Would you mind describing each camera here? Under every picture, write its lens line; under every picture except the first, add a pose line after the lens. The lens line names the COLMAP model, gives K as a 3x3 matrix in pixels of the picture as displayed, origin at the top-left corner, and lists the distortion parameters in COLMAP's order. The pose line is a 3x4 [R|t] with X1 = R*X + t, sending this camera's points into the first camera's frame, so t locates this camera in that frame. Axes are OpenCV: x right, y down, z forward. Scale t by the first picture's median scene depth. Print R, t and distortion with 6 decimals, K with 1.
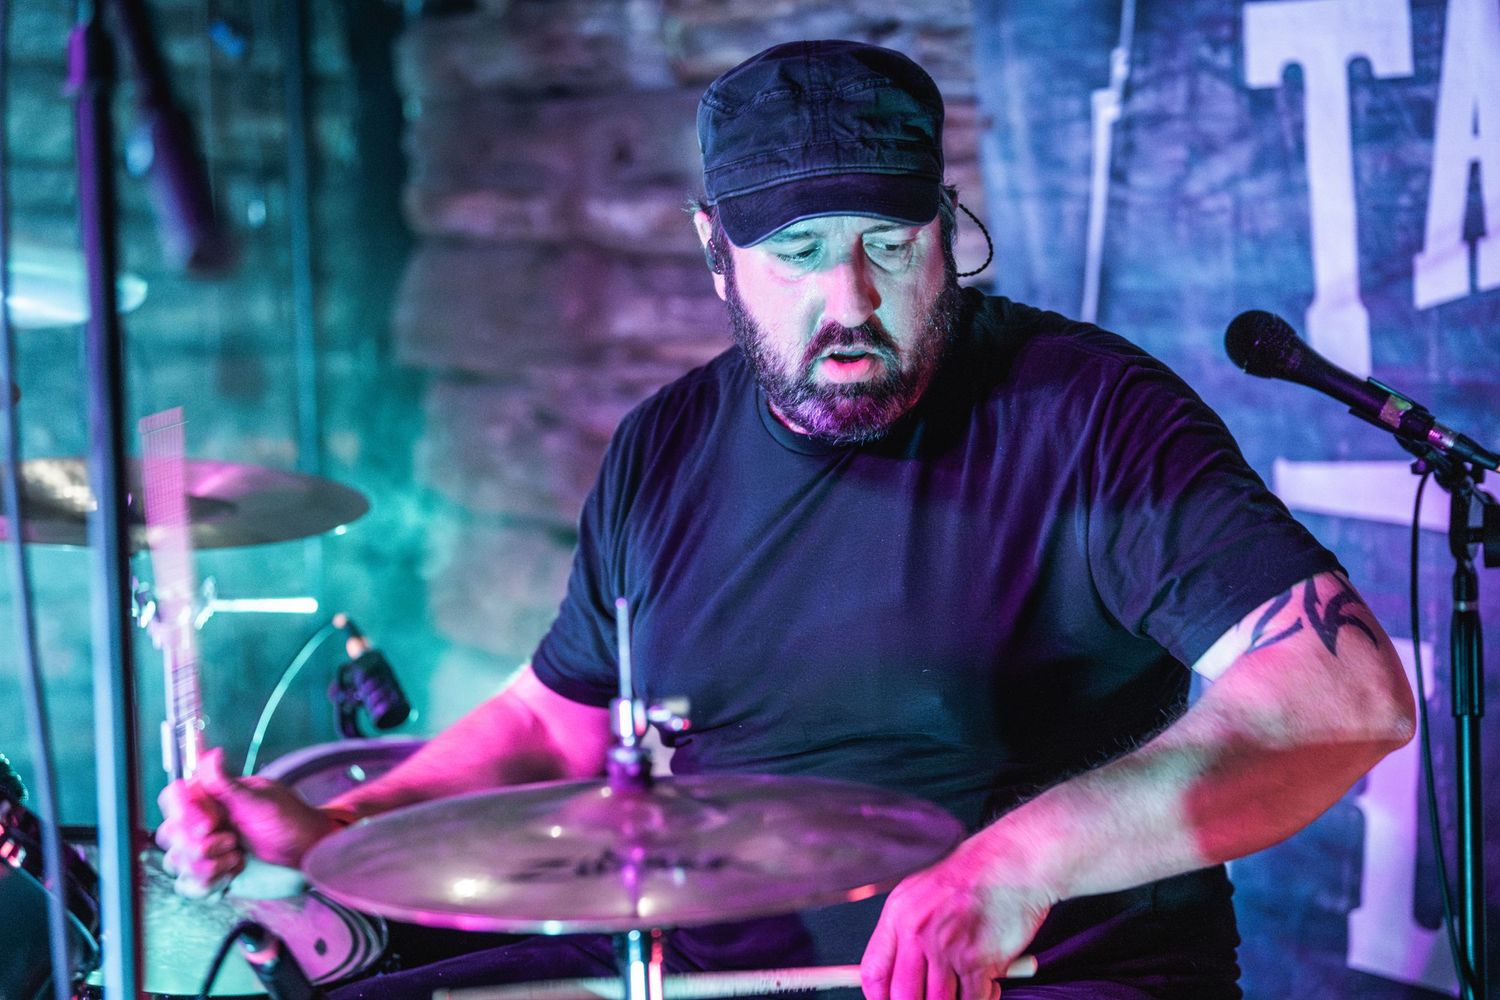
lens RADIAL K [[2906.9, 0, 750.0], [0, 2906.9, 500.0], [0, 0, 1]] dist [0.002295, -0.180841]
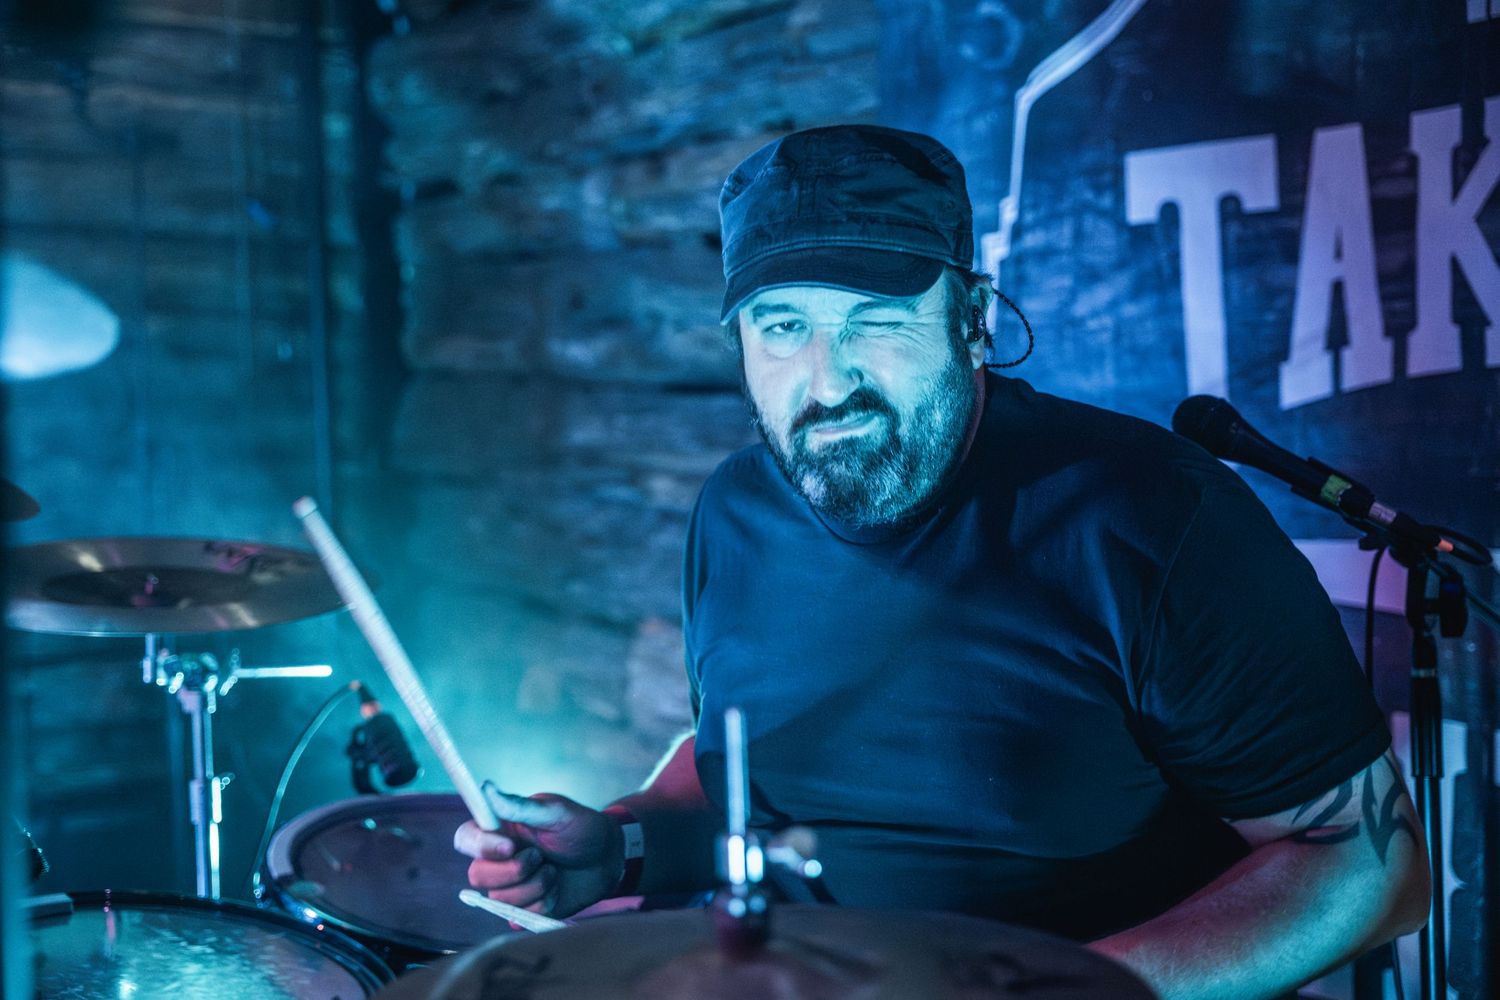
lens RADIAL K [[2046.6, 0, 750.0], [0, 2046.6, 500.0], [0, 0, 1]] dist [0.123612, -0.480091]
pose [[0.998570, -0.003232, 0.053363, -0.027127], [0.005151, 0.999343, -0.035862, -0.000680], [-0.053212, 0.036085, 0.997931, 0.176421]]
